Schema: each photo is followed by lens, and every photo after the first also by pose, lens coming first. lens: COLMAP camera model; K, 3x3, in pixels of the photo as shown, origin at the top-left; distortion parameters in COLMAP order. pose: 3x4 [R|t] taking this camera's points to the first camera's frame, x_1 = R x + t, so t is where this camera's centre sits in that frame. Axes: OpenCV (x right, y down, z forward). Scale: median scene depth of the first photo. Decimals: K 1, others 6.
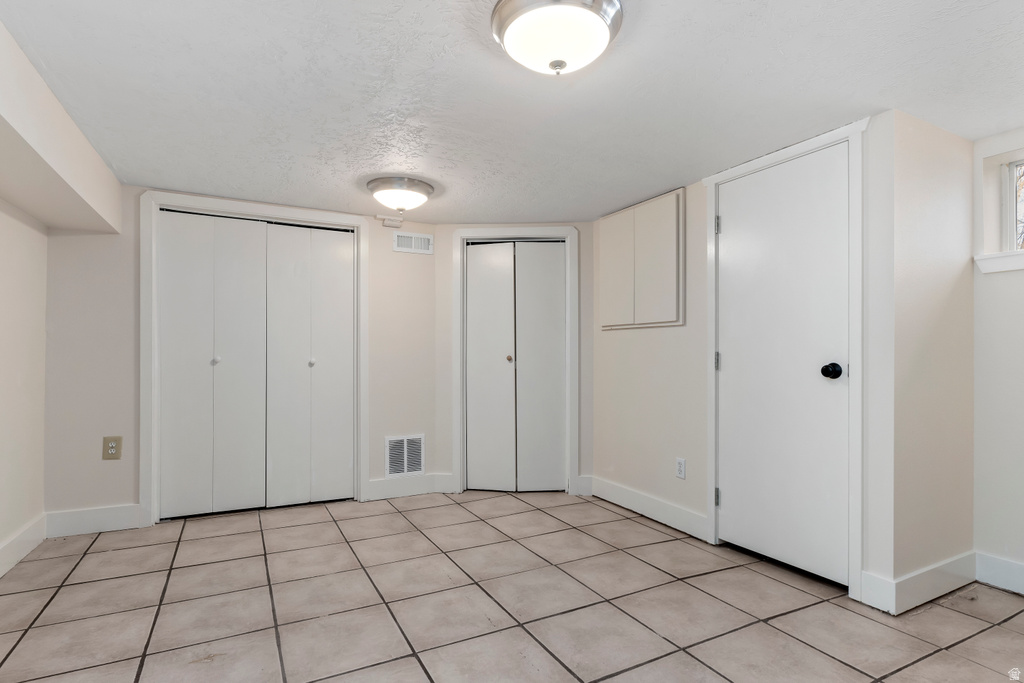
lens RADIAL K [[525.2, 0, 508.9], [0, 525.2, 350.0], [0, 0, 1]] dist [0.004046, -0.000799]
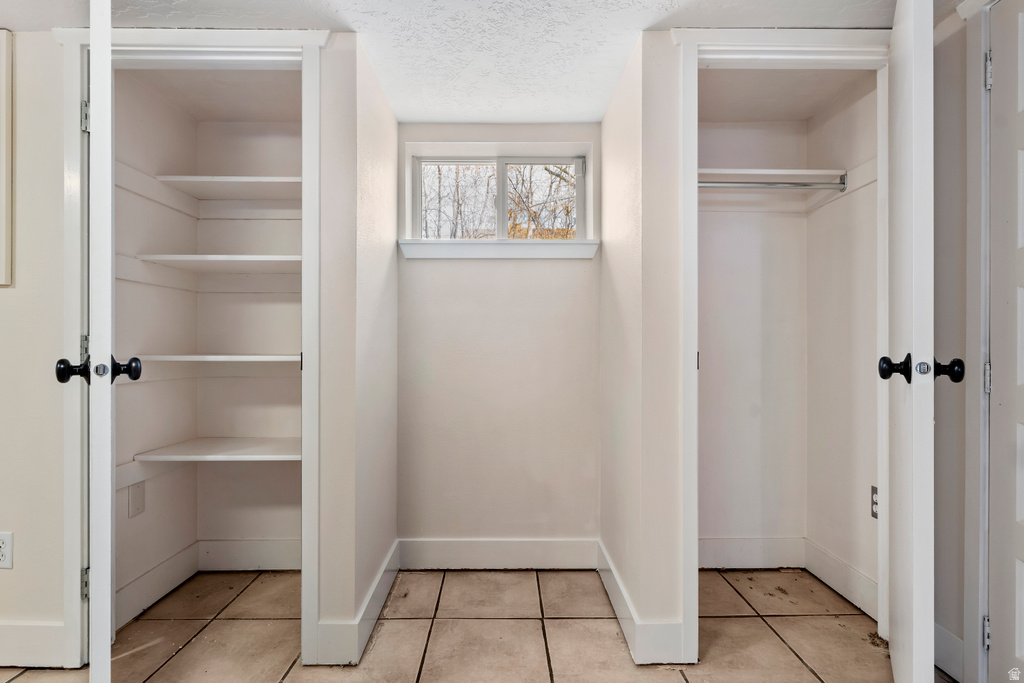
lens RADIAL K [[525.2, 0, 508.1], [0, 525.2, 344.1], [0, 0, 1]] dist [0.004046, -0.000799]
pose [[0.459882, -0.009920, 0.887925, 0.118829], [-0.006669, 0.999871, 0.014625, -0.000479], [-0.887955, -0.012647, 0.459757, 0.400726]]
